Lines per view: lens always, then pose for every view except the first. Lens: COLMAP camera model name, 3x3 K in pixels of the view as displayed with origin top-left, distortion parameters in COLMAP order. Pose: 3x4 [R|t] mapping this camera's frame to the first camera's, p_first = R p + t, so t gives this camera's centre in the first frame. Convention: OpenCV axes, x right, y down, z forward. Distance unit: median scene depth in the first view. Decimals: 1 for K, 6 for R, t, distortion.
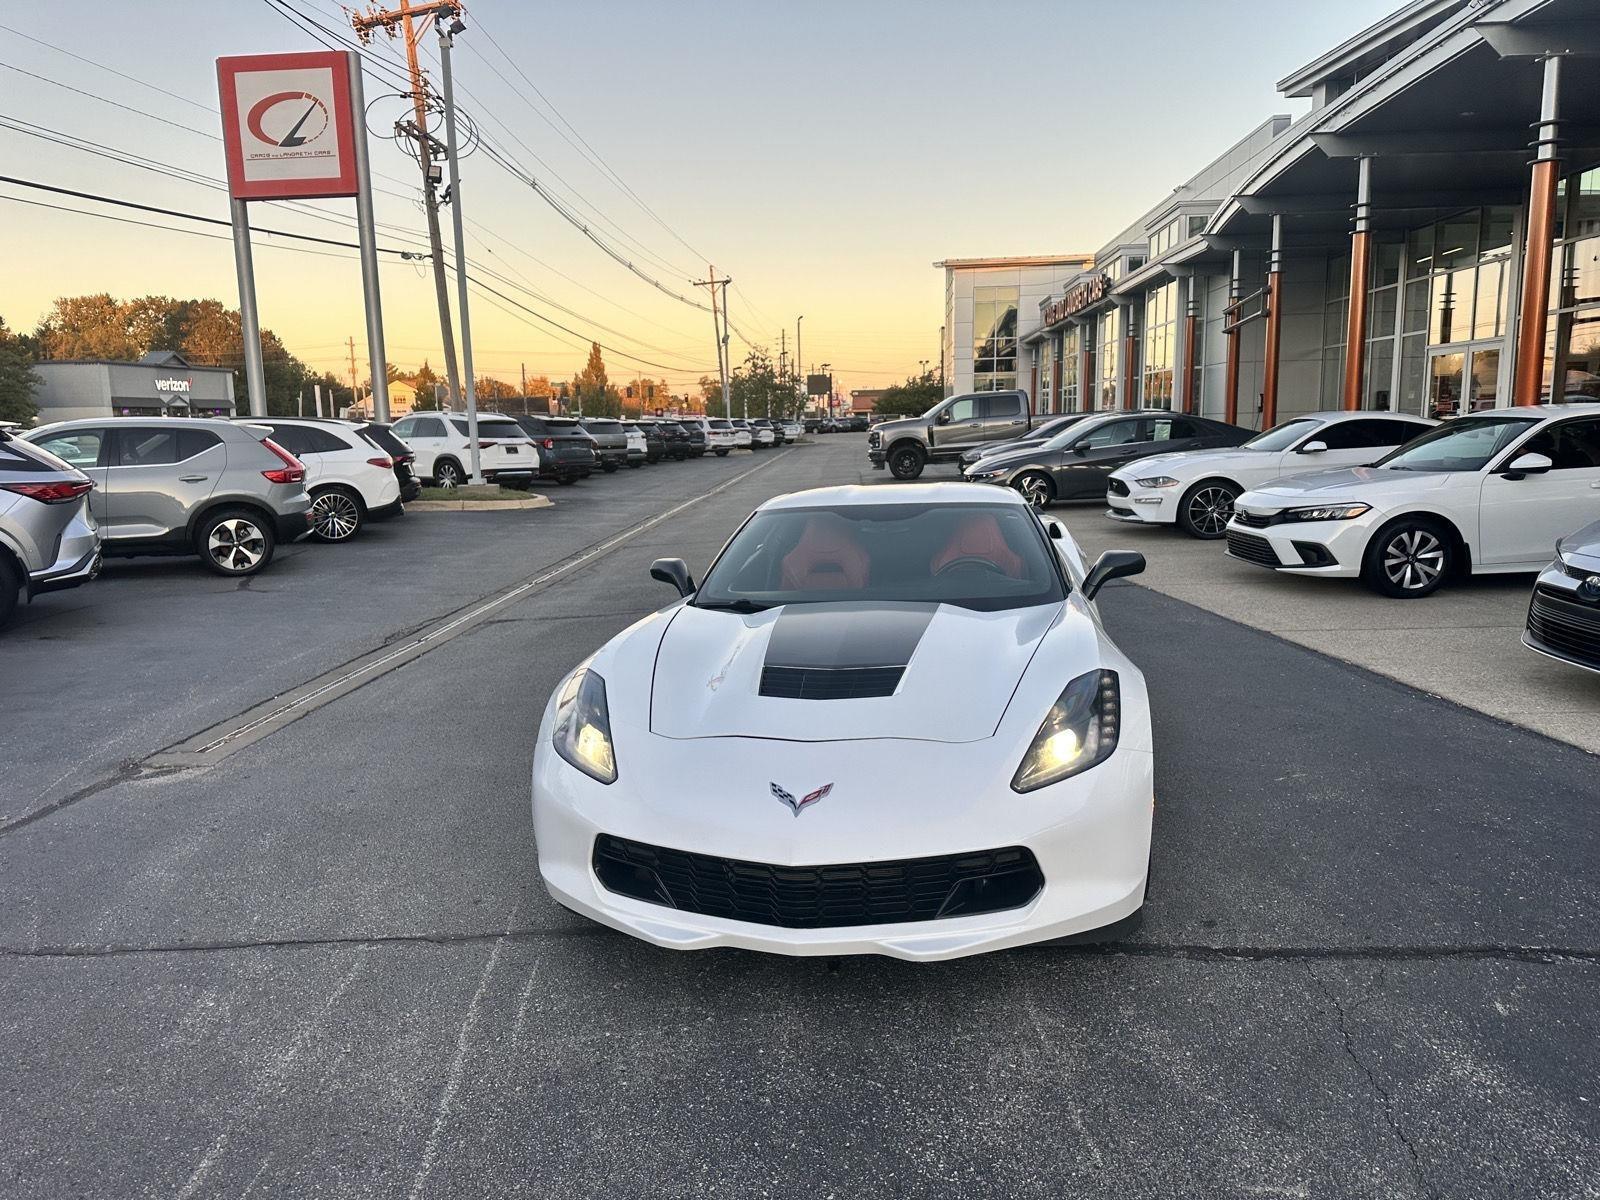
lens RADIAL K [[1130.7, 0, 809.7], [0, 1130.7, 605.3], [0, 0, 1]] dist [0.040028, -0.048166]
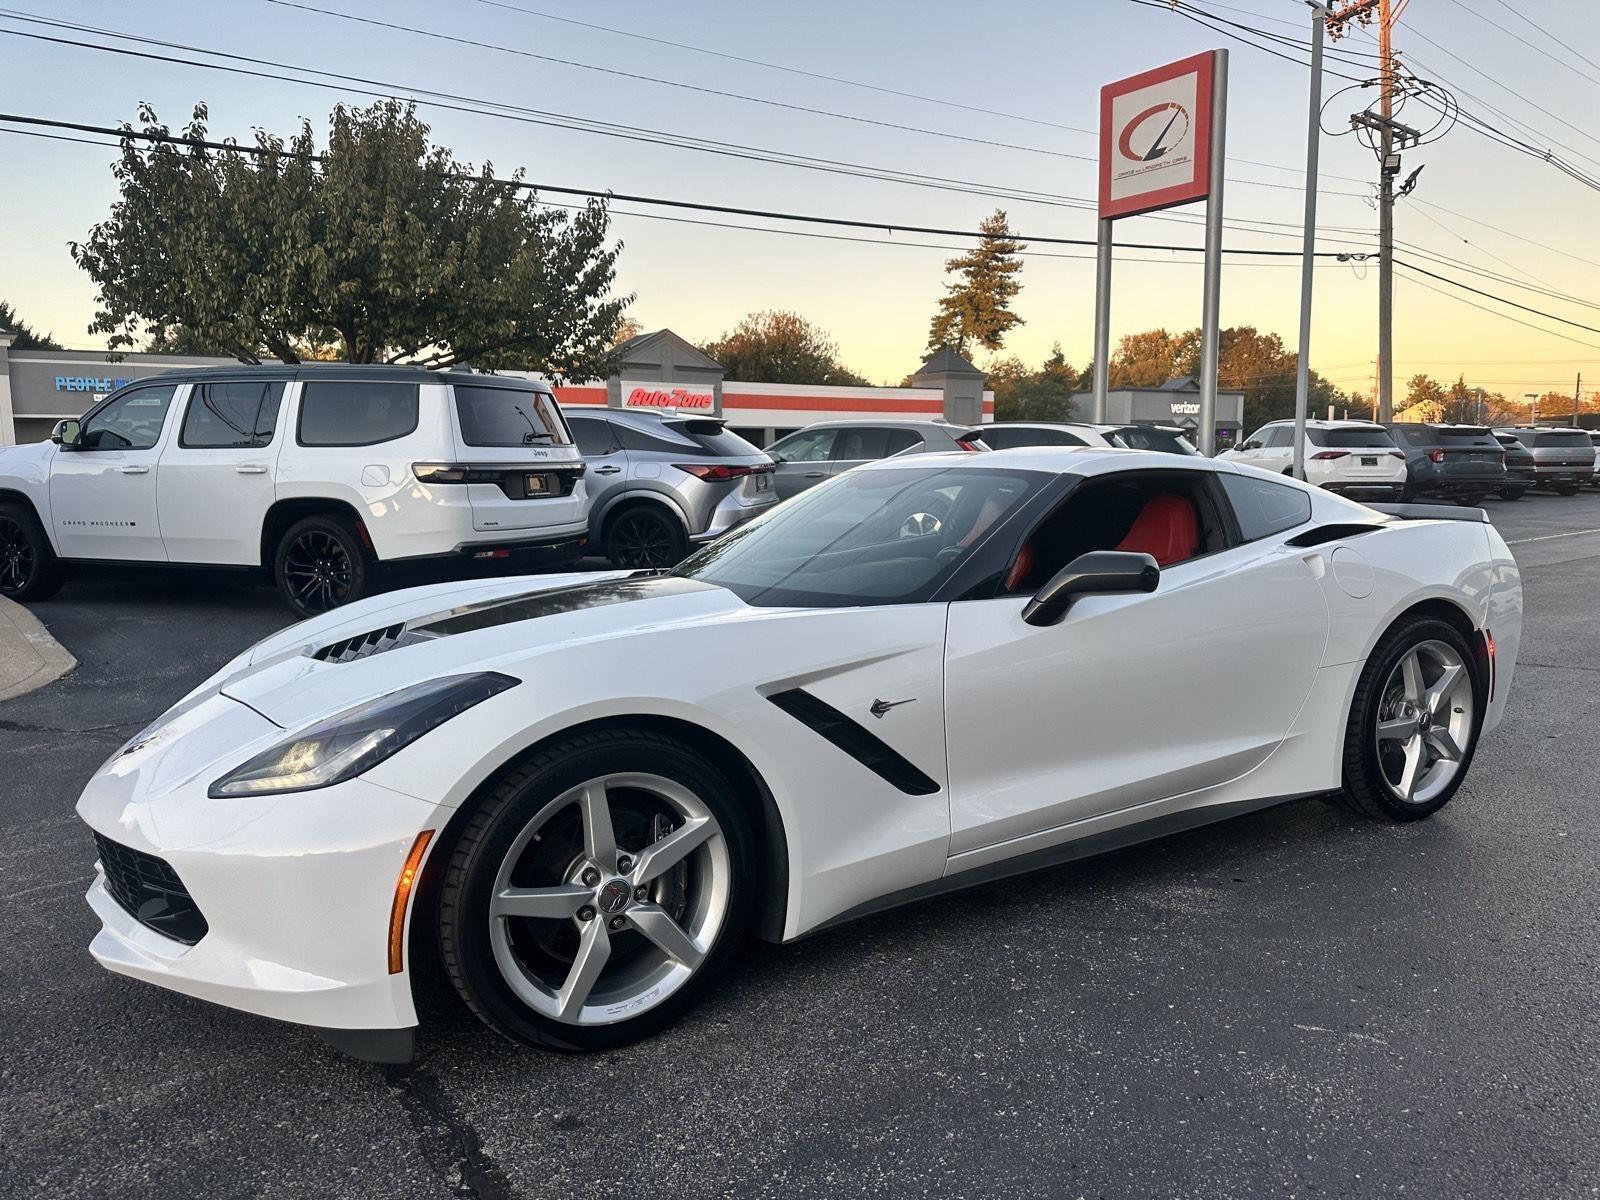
lens RADIAL K [[1130.9, 0, 796.9], [0, 1130.9, 613.8], [0, 0, 1]] dist [0.045378, -0.055694]
pose [[0.658689, 0.113096, -0.743867, 0.125298], [-0.122024, 0.991608, 0.042710, -0.004181], [0.742454, 0.062637, 0.666962, 0.099013]]
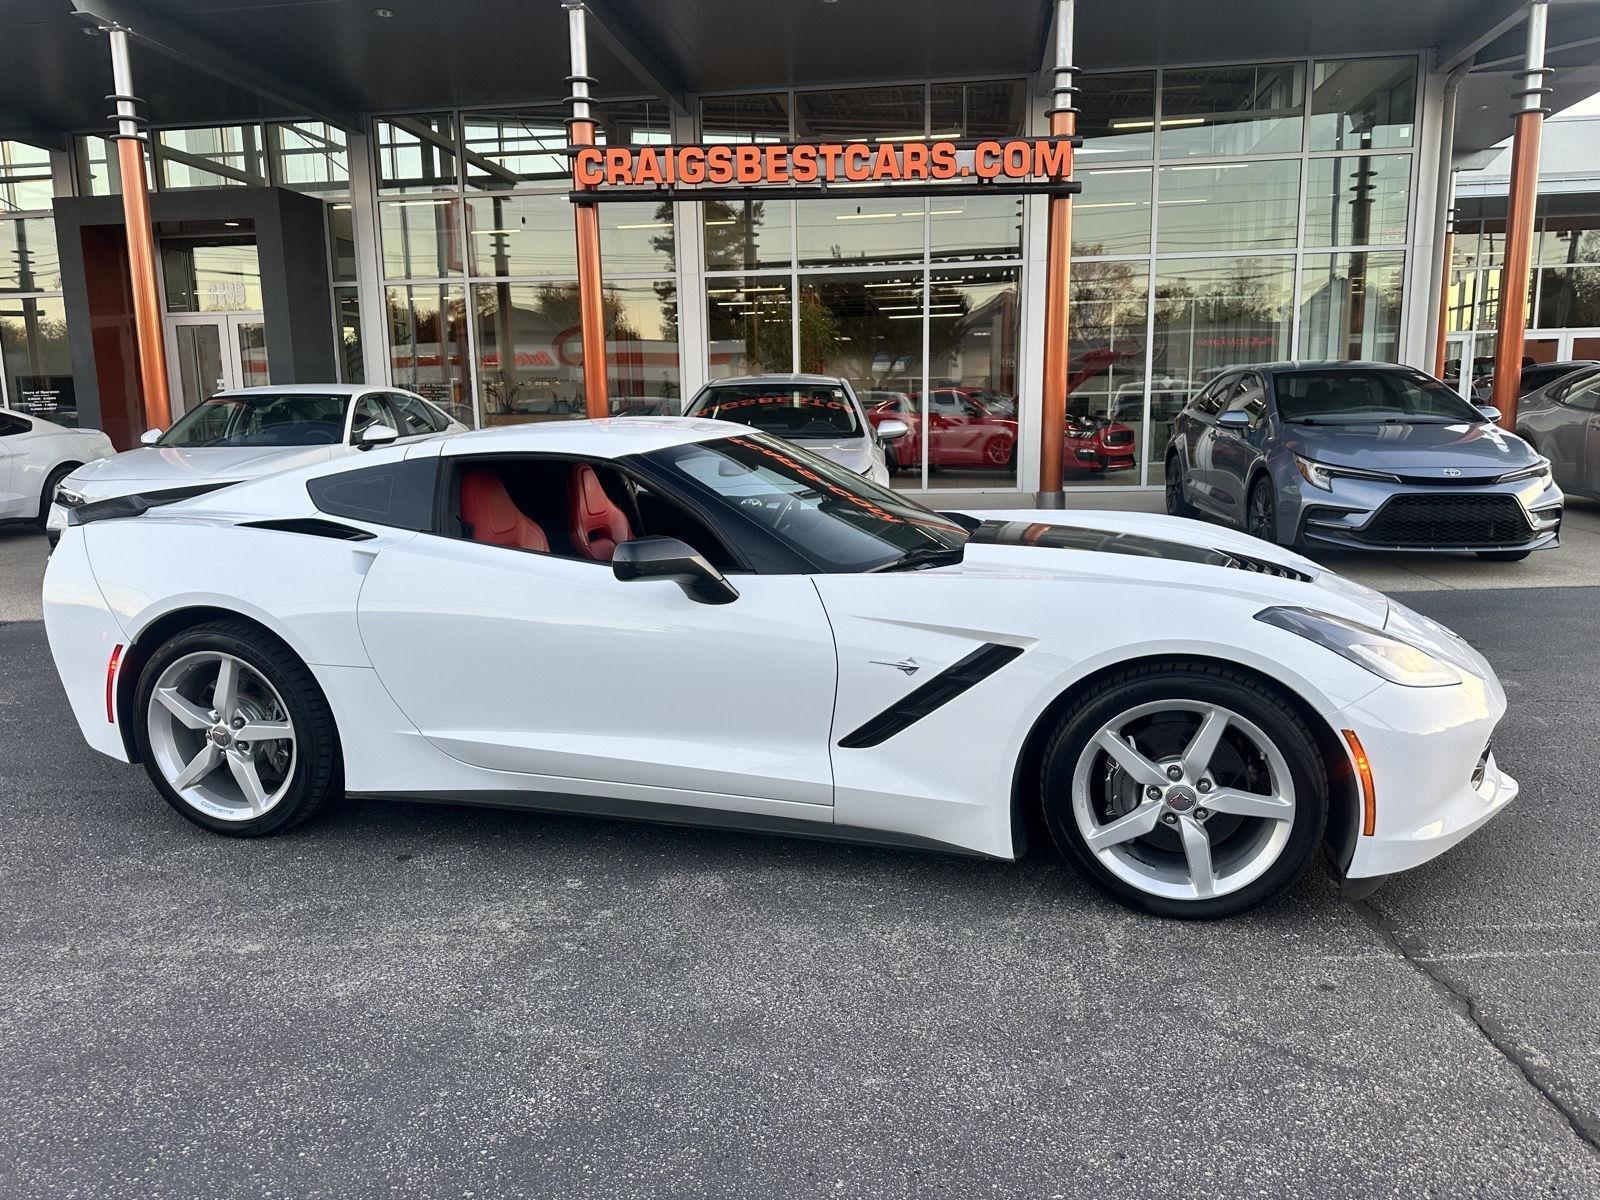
lens RADIAL K [[1130.9, 0, 795.3], [0, 1130.9, 598.7], [0, 0, 1]] dist [0.045378, -0.055694]
pose [[0.072509, -0.144763, 0.986806, -0.151960], [0.179521, 0.975145, 0.129861, -0.015665], [-0.981078, 0.167736, 0.096695, 0.196083]]
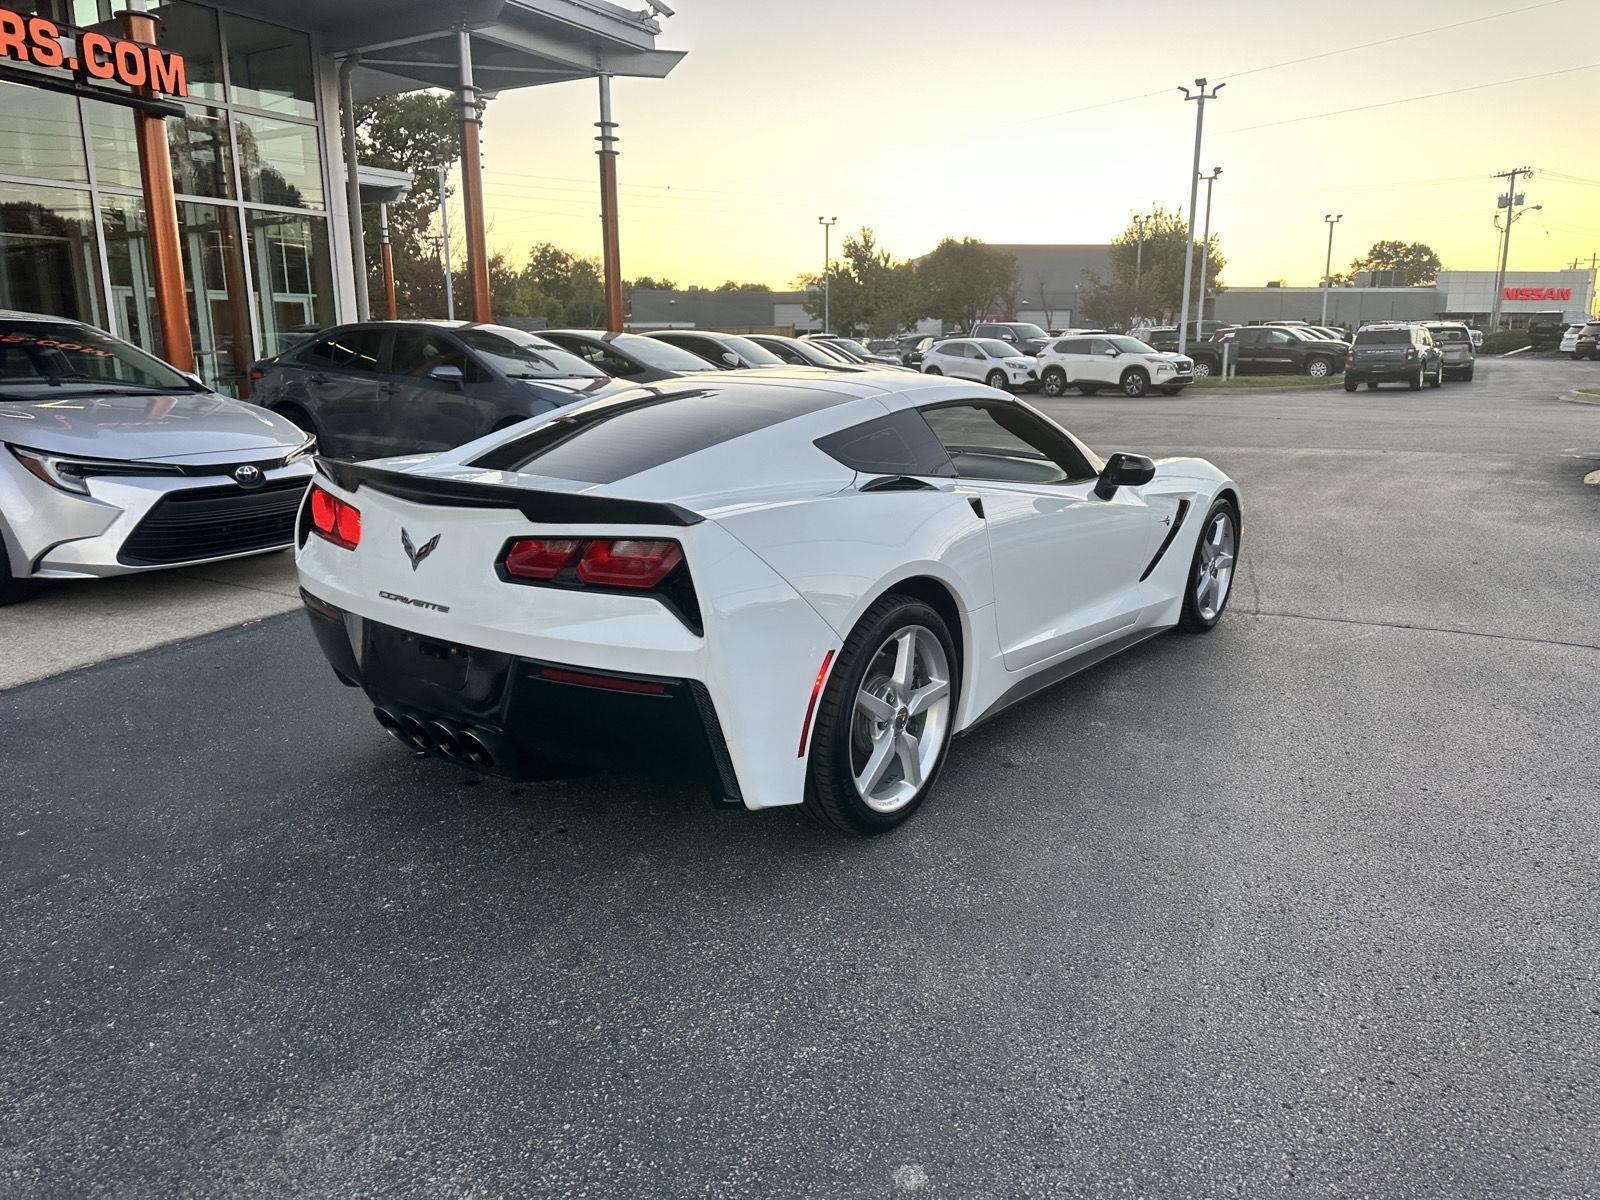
lens RADIAL K [[1130.9, 0, 814.7], [0, 1130.9, 607.5], [0, 0, 1]] dist [0.045378, -0.055694]
pose [[-0.902781, -0.071292, 0.424152, -0.060309], [0.092481, 0.930923, 0.353312, -0.053400], [-0.420041, 0.358189, -0.833826, 0.398881]]
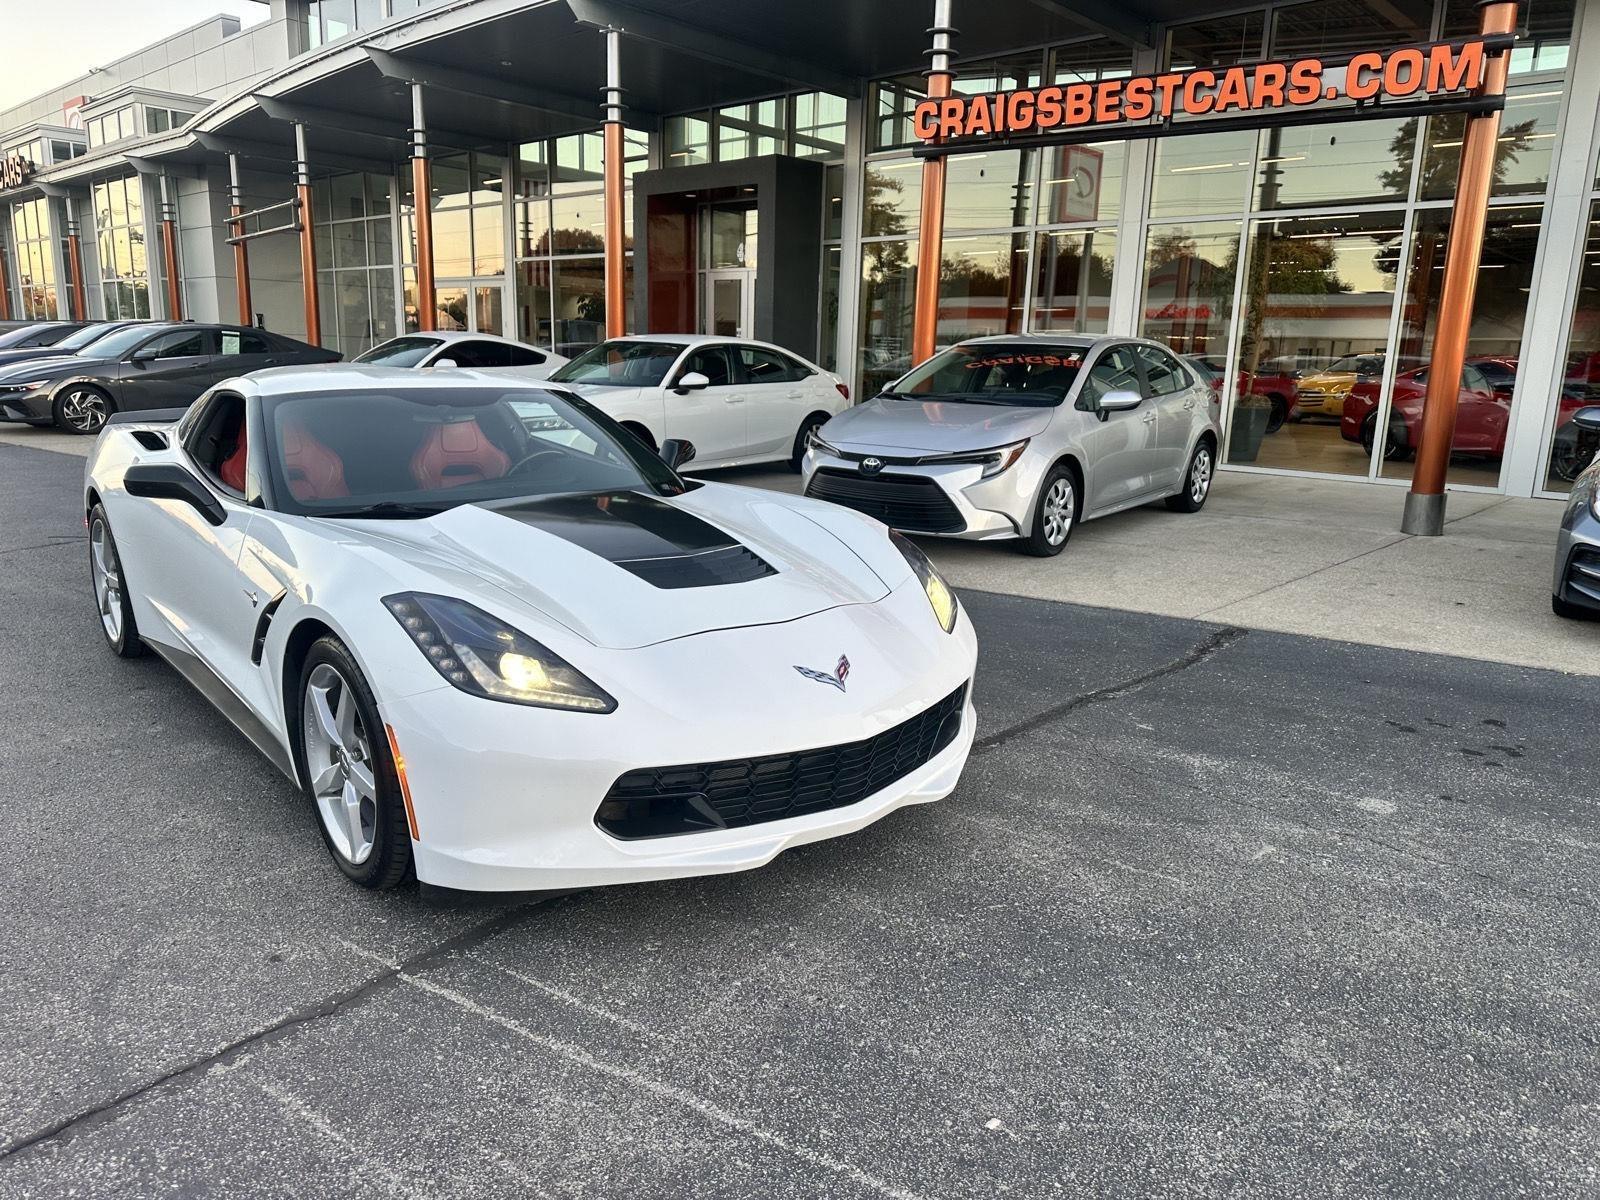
lens RADIAL K [[1130.7, 0, 795.2], [0, 1130.7, 611.8], [0, 0, 1]] dist [0.040028, -0.048166]
pose [[0.627962, -0.141562, 0.765261, -0.098334], [0.091764, 0.989926, 0.107821, 0.000519], [-0.772815, 0.002516, 0.634626, 0.051045]]
